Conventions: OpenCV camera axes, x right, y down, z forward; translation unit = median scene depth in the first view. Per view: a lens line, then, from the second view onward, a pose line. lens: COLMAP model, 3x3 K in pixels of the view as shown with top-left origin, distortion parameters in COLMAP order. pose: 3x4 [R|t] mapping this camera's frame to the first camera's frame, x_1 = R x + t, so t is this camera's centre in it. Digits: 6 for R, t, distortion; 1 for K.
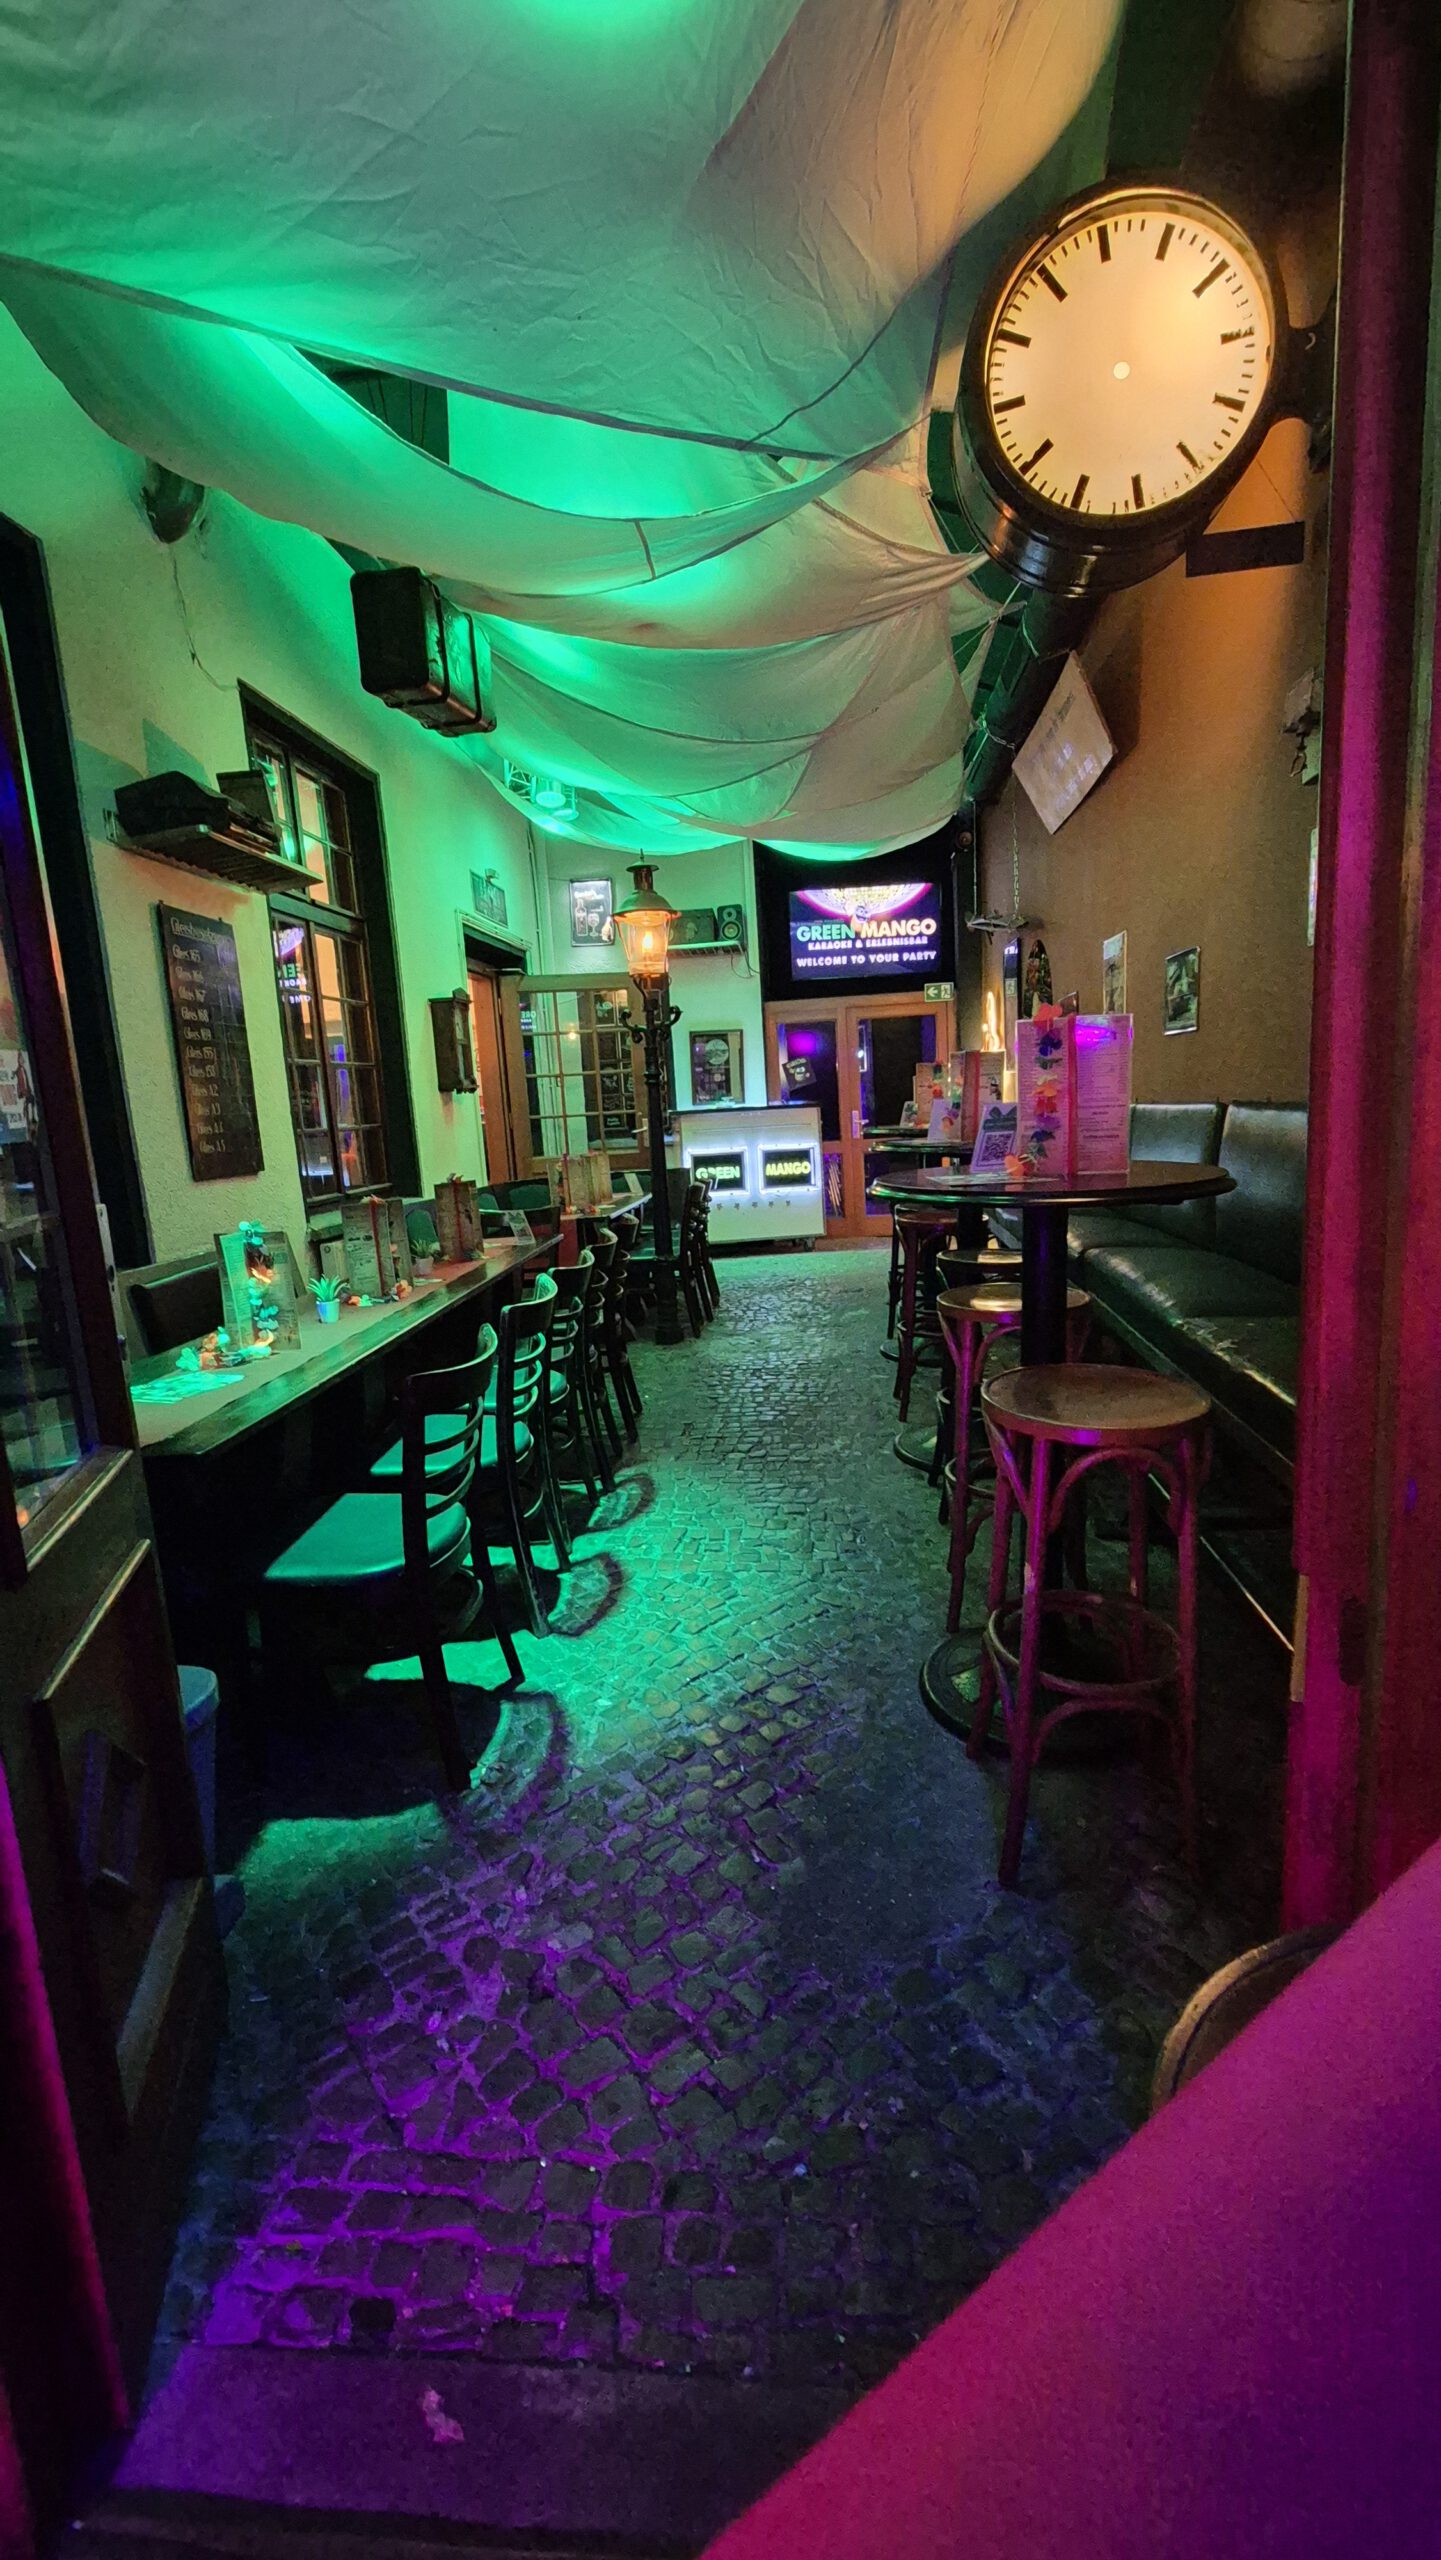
lens RADIAL K [[1042.8, 0, 743.5], [0, 1042.8, 1270.2], [0, 0, 1]] dist [0.006808, -0.001560]
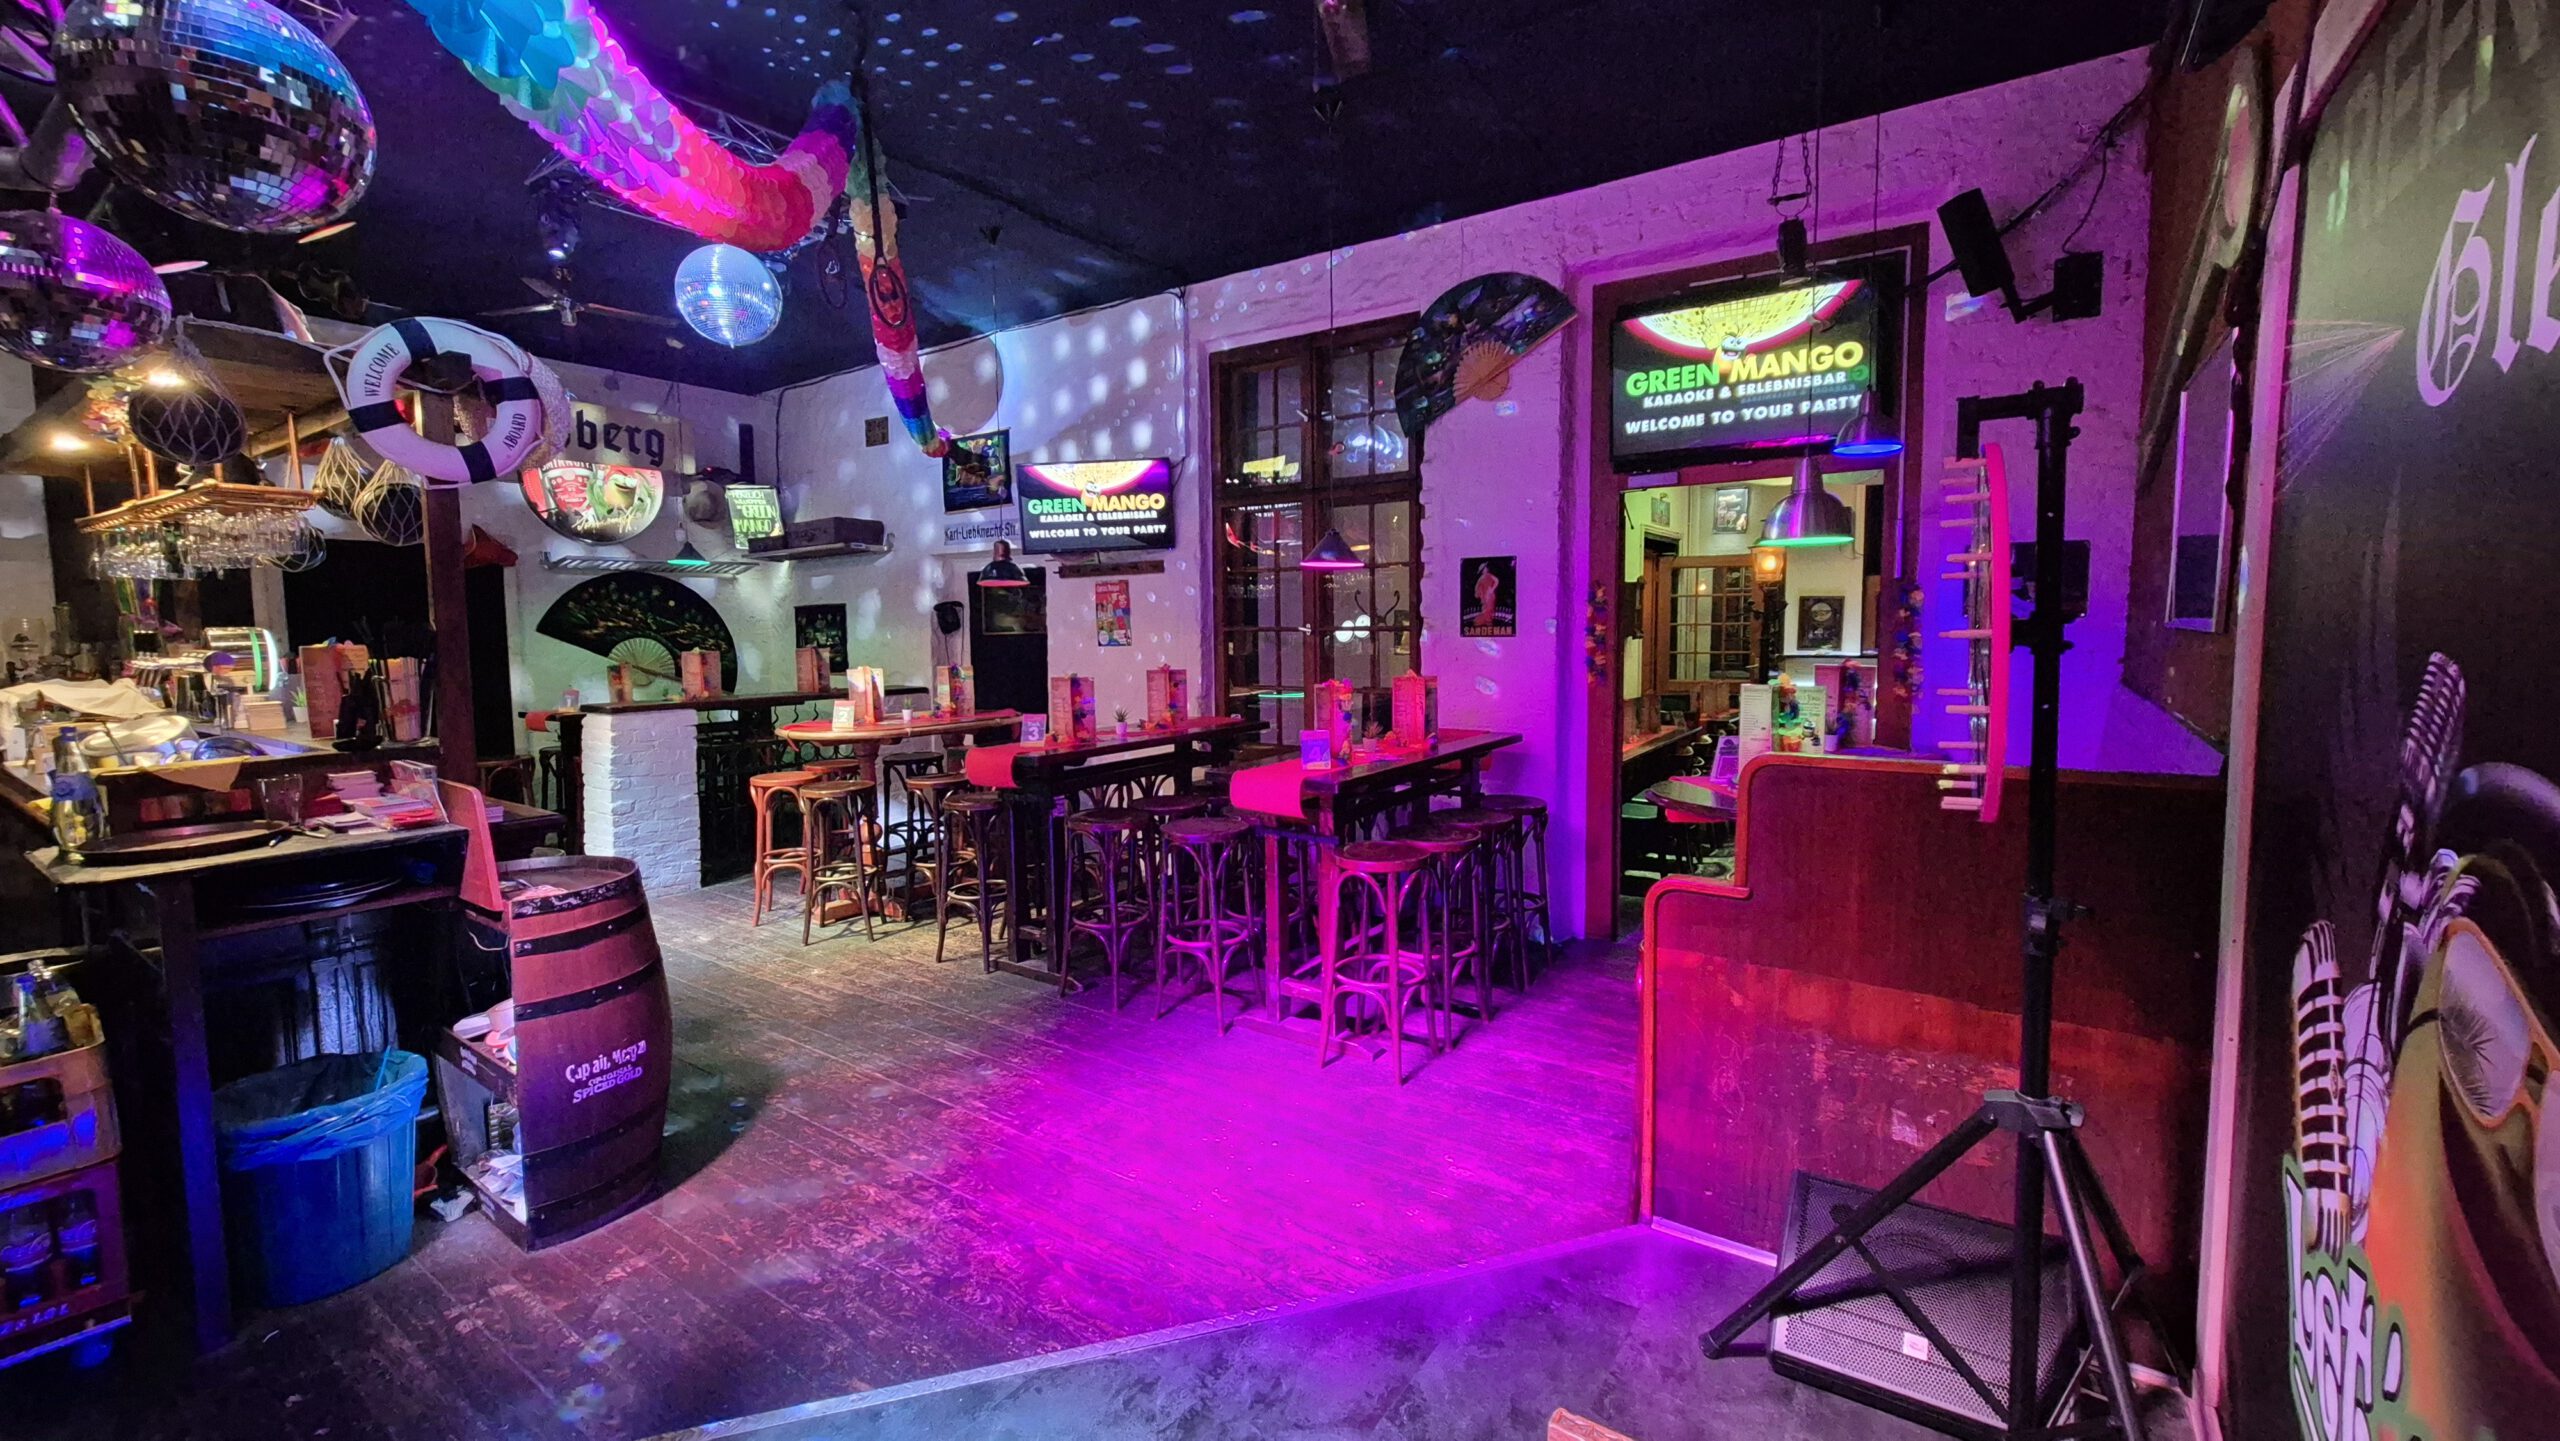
lens RADIAL K [[1042.8, 0, 1281.0], [0, 1042.8, 700.2], [0, 0, 1]] dist [0.006808, -0.001560]
pose [[0.866240, 0.085375, -0.492281, 0.072951], [-0.122133, 0.991584, -0.042943, 0.074243], [0.484471, 0.097322, 0.869377, -0.811600]]
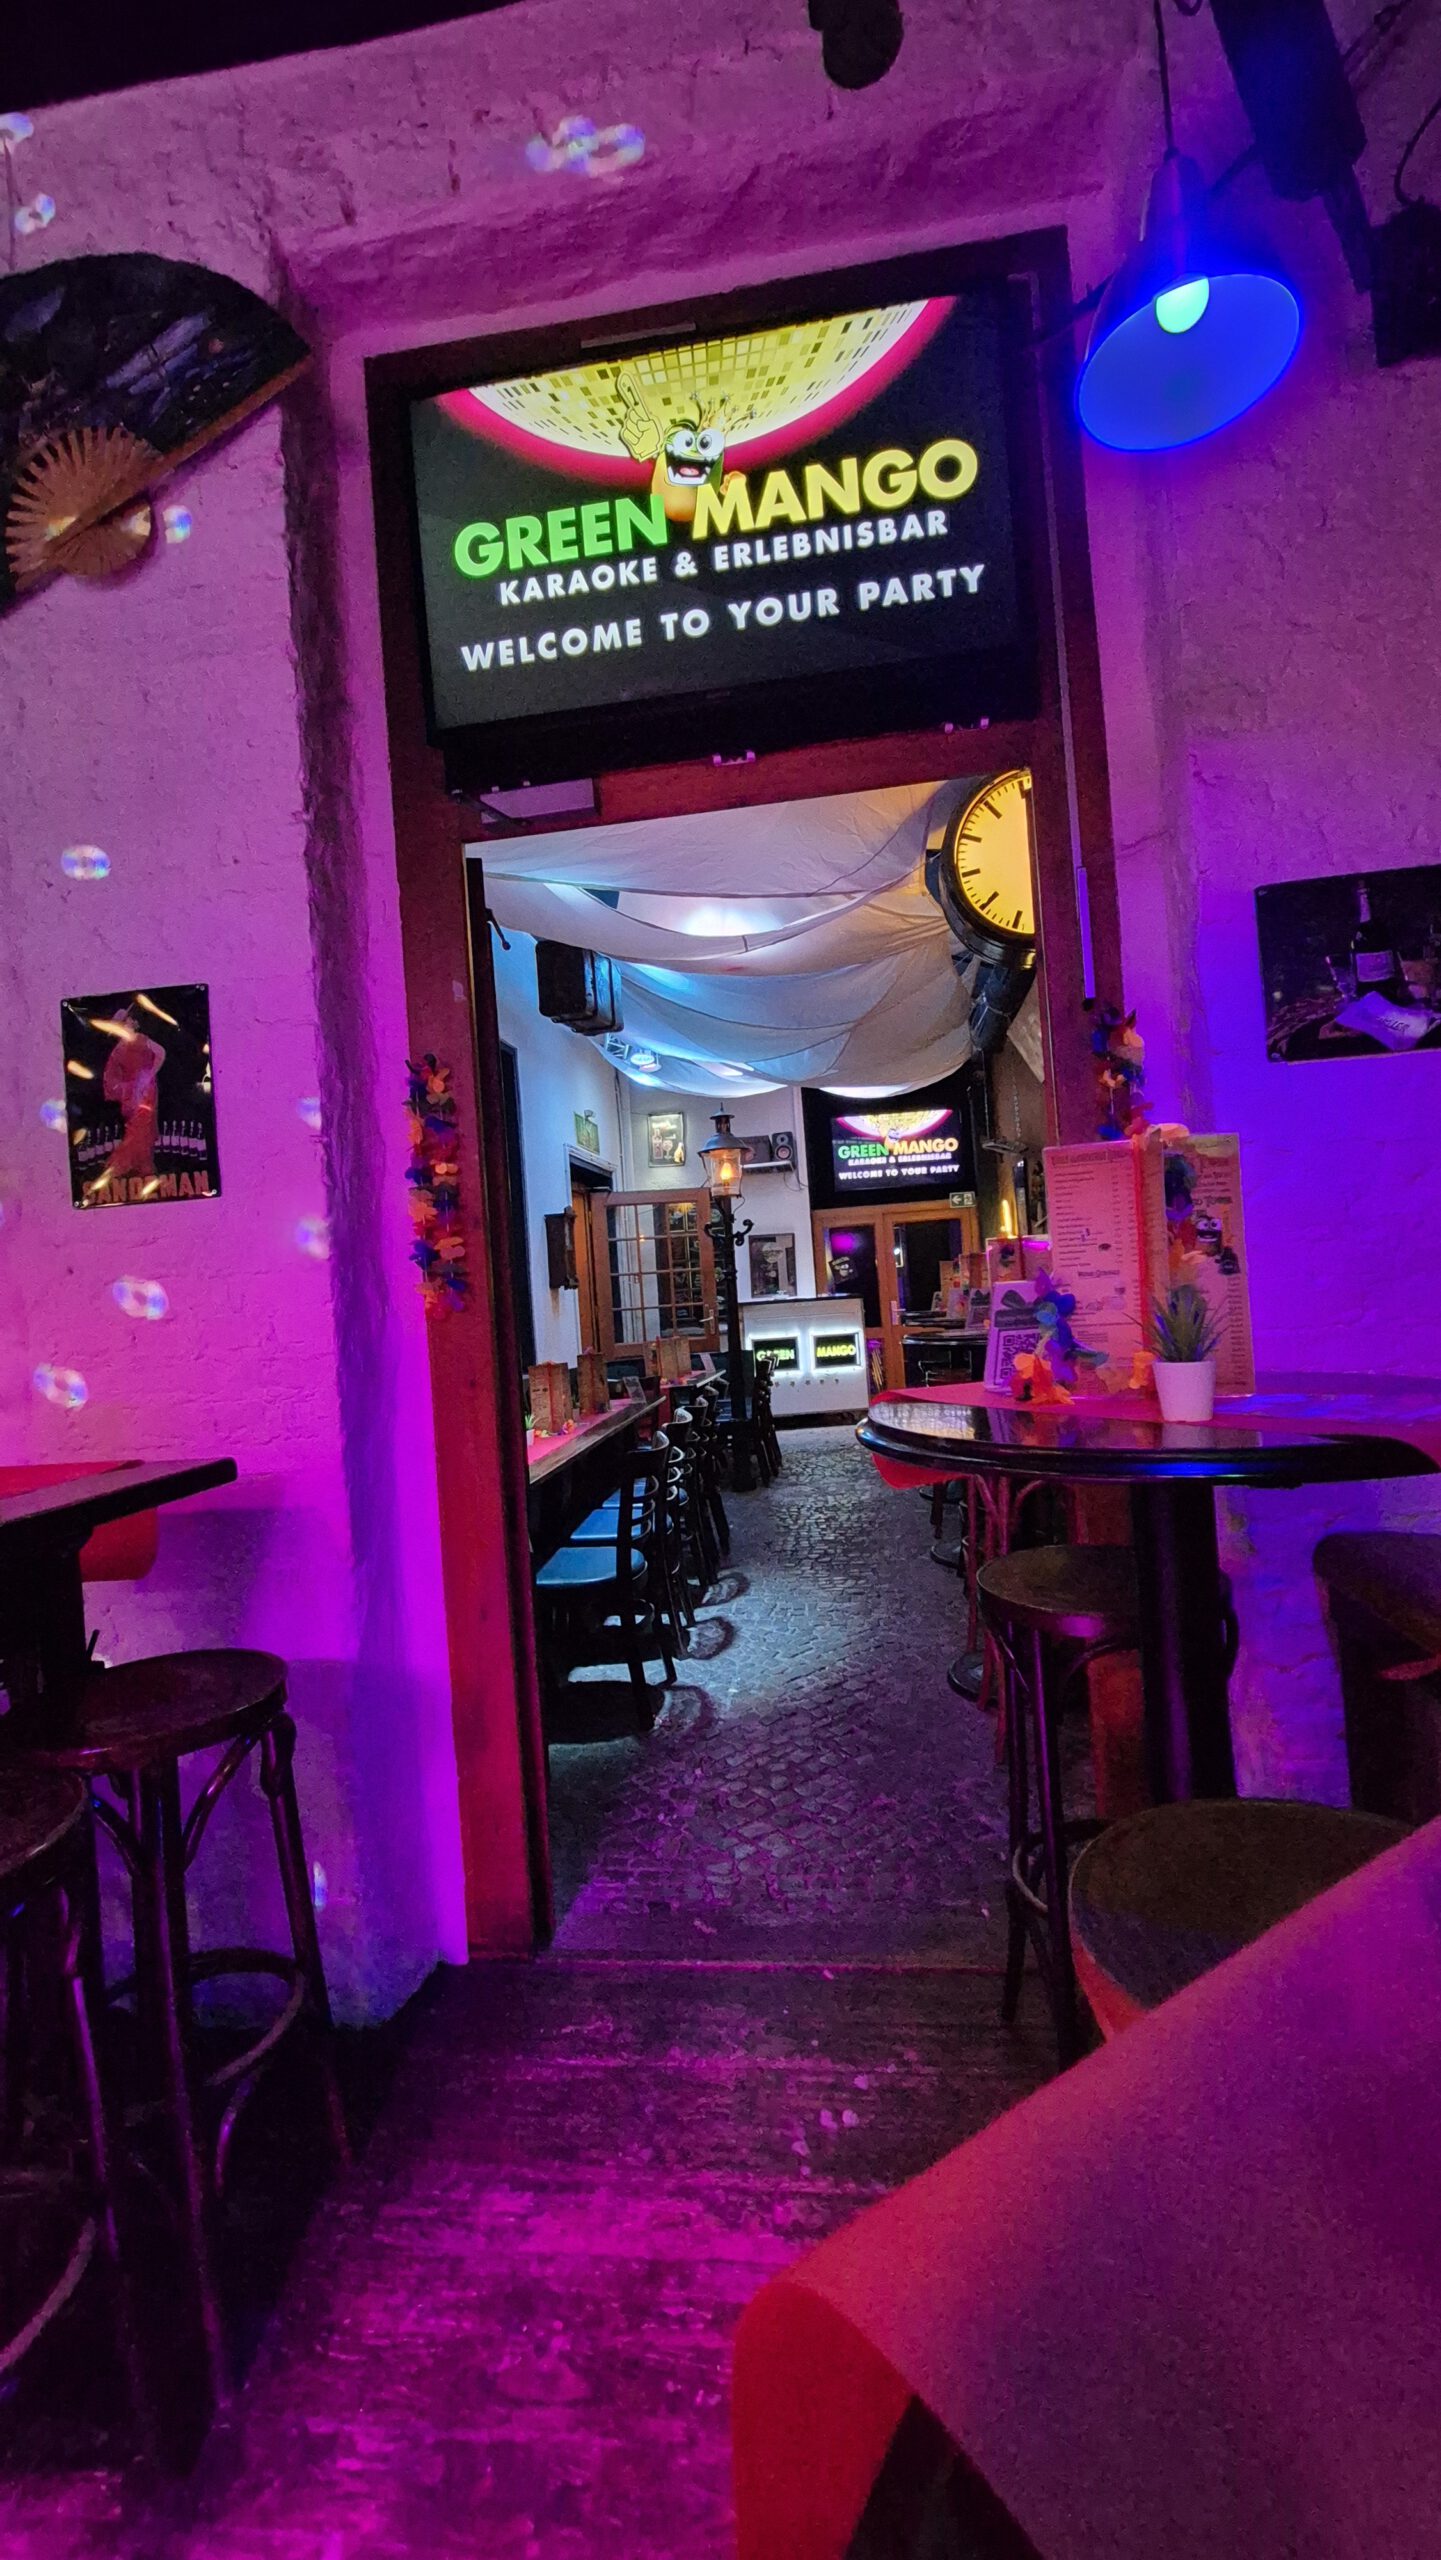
lens RADIAL K [[1042.8, 0, 736.8], [0, 1042.8, 1273.7], [0, 0, 1]] dist [0.006808, -0.001560]
pose [[0.998917, -0.013637, -0.044491, -0.022406], [0.005315, 0.983275, -0.182049, 0.042115], [0.046229, 0.181616, 0.982282, -0.231102]]
